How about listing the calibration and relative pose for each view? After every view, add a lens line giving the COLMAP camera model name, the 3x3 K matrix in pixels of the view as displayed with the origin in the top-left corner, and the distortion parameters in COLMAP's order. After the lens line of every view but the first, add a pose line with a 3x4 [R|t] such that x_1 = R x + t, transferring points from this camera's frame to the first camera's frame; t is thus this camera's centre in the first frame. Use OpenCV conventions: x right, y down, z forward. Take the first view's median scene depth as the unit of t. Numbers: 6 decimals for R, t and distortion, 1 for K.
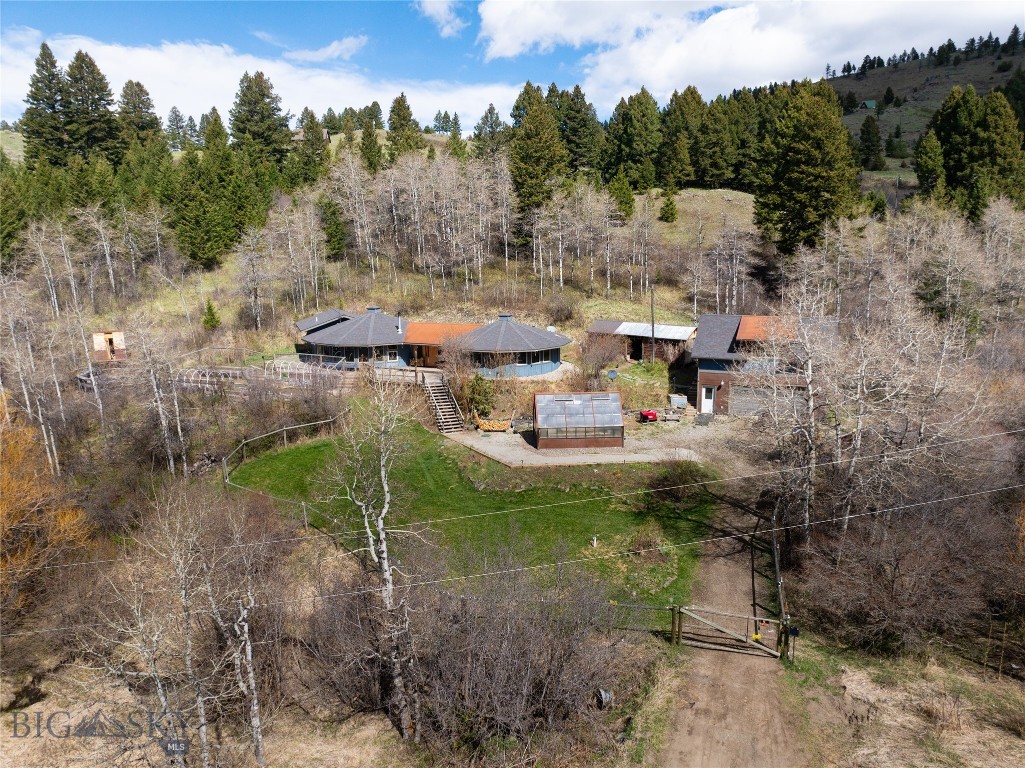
lens RADIAL K [[719.6, 0, 516.0], [0, 719.6, 380.8], [0, 0, 1]] dist [-0.041100, 0.006731]
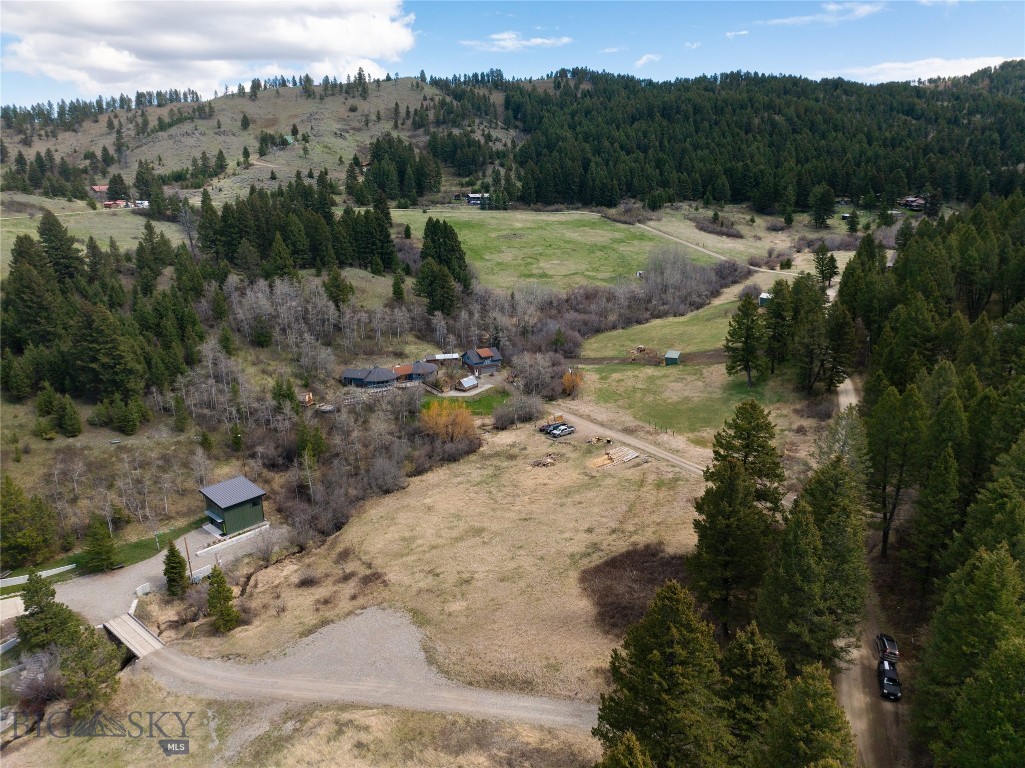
lens RADIAL K [[719.6, 0, 516.0], [0, 719.6, 380.8], [0, 0, 1]] dist [-0.041100, 0.006731]
pose [[0.629363, -0.221951, 0.744742, -1.710243], [0.153432, 0.974971, 0.160904, -0.355879], [-0.761815, 0.013000, 0.647665, -1.172282]]
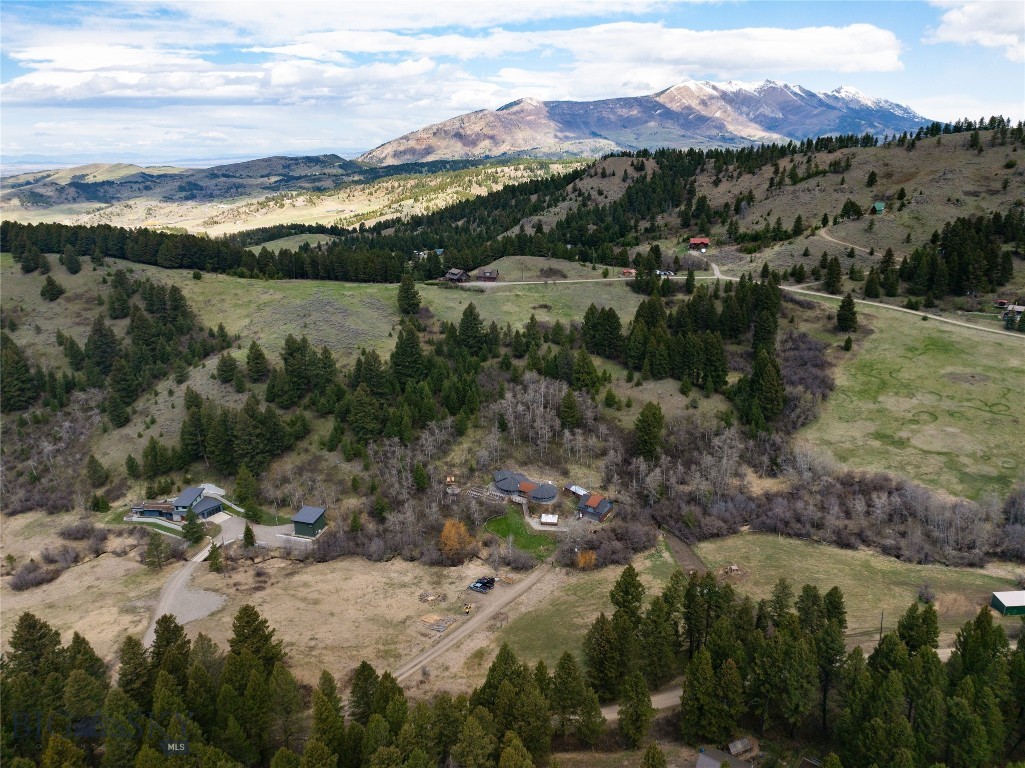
lens RADIAL K [[719.6, 0, 516.0], [0, 719.6, 380.8], [0, 0, 1]] dist [-0.041100, 0.006731]
pose [[0.977745, 0.062987, -0.200116, 0.483496], [-0.036948, 0.990656, 0.131286, -0.940966], [0.206516, -0.120971, 0.970936, -2.321108]]
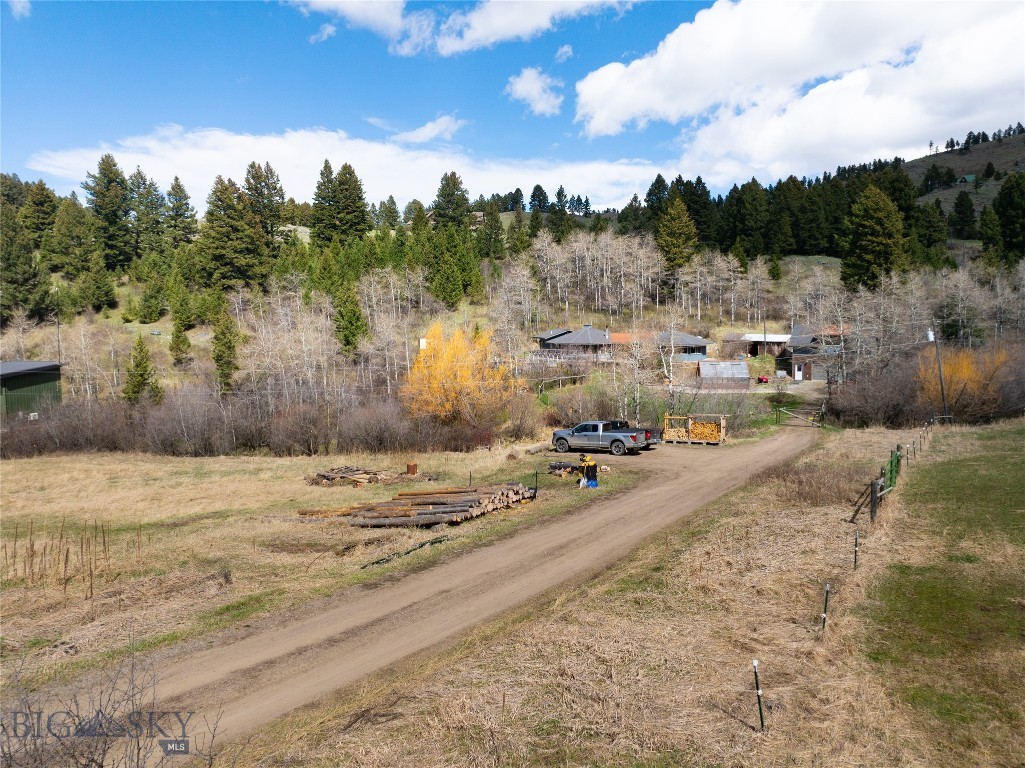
lens RADIAL K [[719.6, 0, 516.0], [0, 719.6, 380.8], [0, 0, 1]] dist [-0.041100, 0.006731]
pose [[0.989993, 0.012237, -0.140584, -0.102249], [-0.026108, 0.994917, -0.097252, 0.149030], [0.138679, 0.099949, 0.985281, -0.492746]]
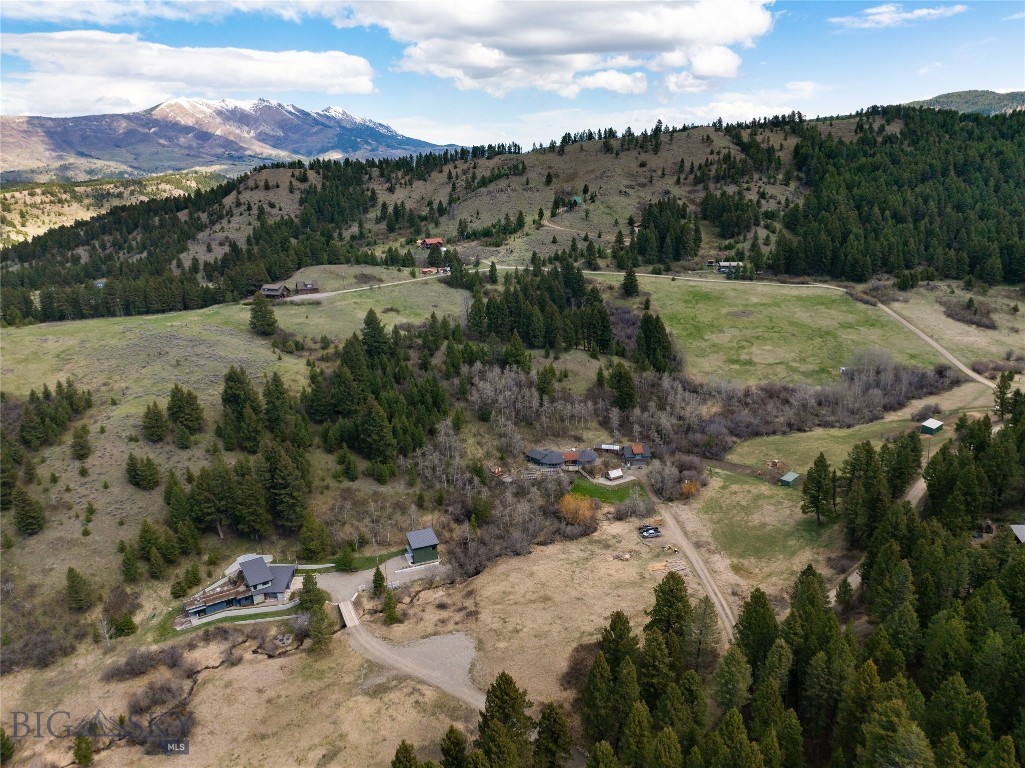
lens RADIAL K [[719.6, 0, 516.0], [0, 719.6, 380.8], [0, 0, 1]] dist [-0.041100, 0.006731]
pose [[0.903753, -0.132333, 0.407086, -1.674772], [0.088605, 0.988250, 0.124546, -0.858985], [-0.418784, -0.076489, 0.904859, -2.226787]]
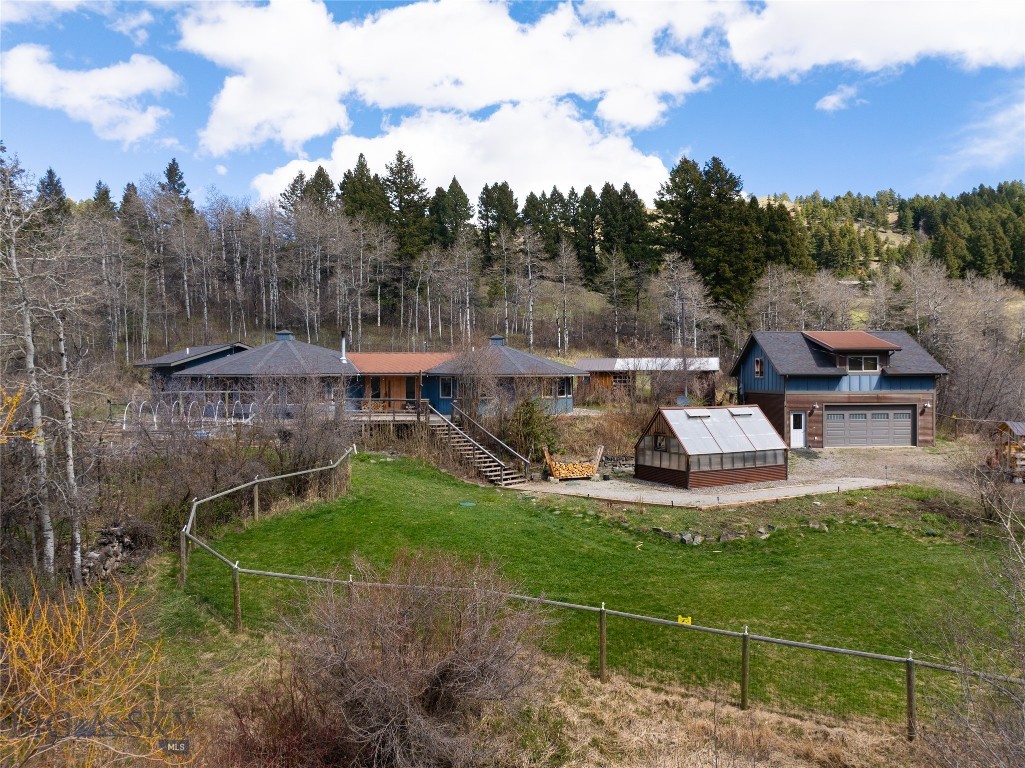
lens RADIAL K [[719.6, 0, 516.0], [0, 719.6, 380.8], [0, 0, 1]] dist [-0.041100, 0.006731]
pose [[0.925057, 0.002026, 0.379823, -0.200812], [0.069773, 0.982063, -0.175170, 0.057580], [-0.373365, 0.188544, 0.908323, 0.259221]]
